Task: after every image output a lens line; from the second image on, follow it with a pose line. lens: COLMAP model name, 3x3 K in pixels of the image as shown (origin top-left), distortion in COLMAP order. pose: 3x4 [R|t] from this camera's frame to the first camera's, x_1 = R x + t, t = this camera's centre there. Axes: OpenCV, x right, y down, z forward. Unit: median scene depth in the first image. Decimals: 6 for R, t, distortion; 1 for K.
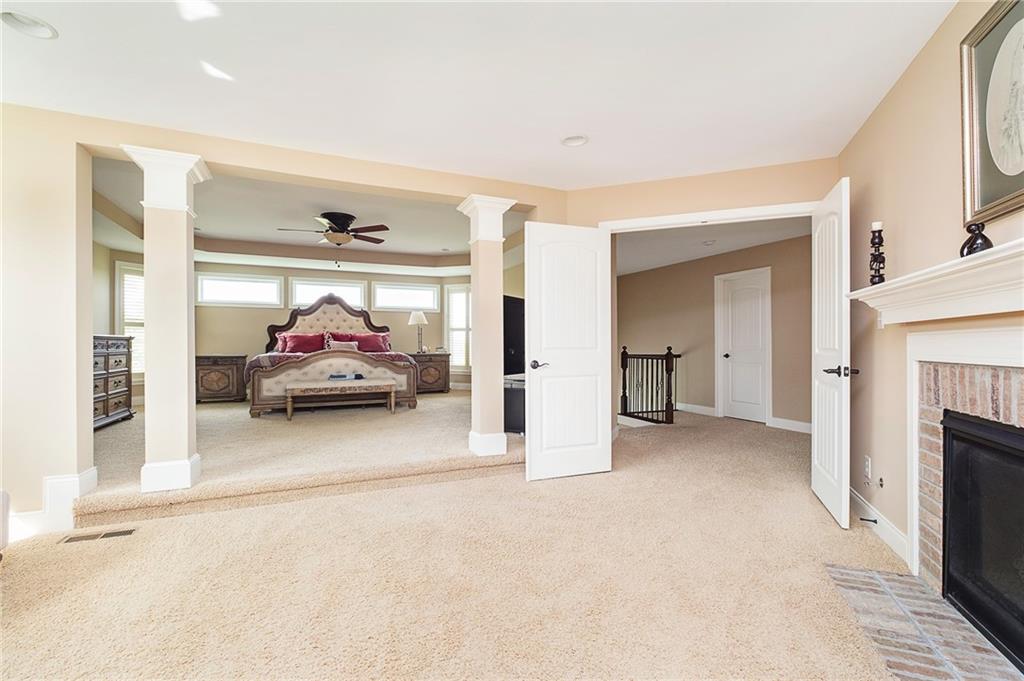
lens RADIAL K [[454.7, 0, 519.6], [0, 454.7, 343.7], [0, 0, 1]] dist [0.000151, 0.000380]
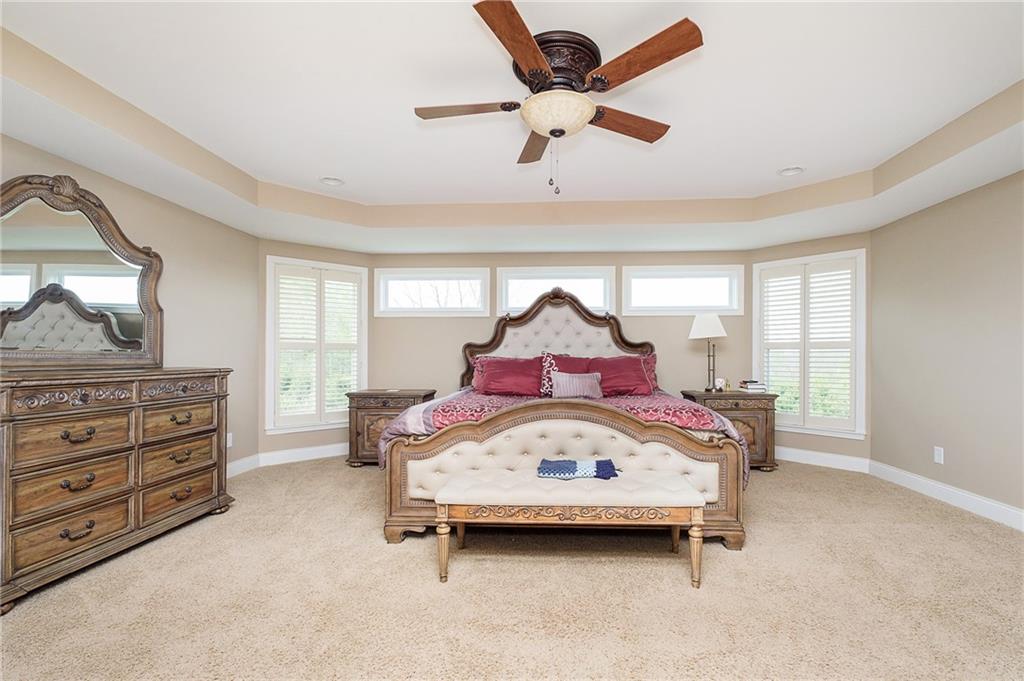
lens RADIAL K [[454.7, 0, 519.6], [0, 454.7, 343.7], [0, 0, 1]] dist [0.000151, 0.000380]
pose [[0.872512, -0.011433, -0.488459, -0.174236], [-0.001771, 0.999646, -0.026560, -0.023371], [0.488589, 0.024039, 0.872183, 0.477562]]
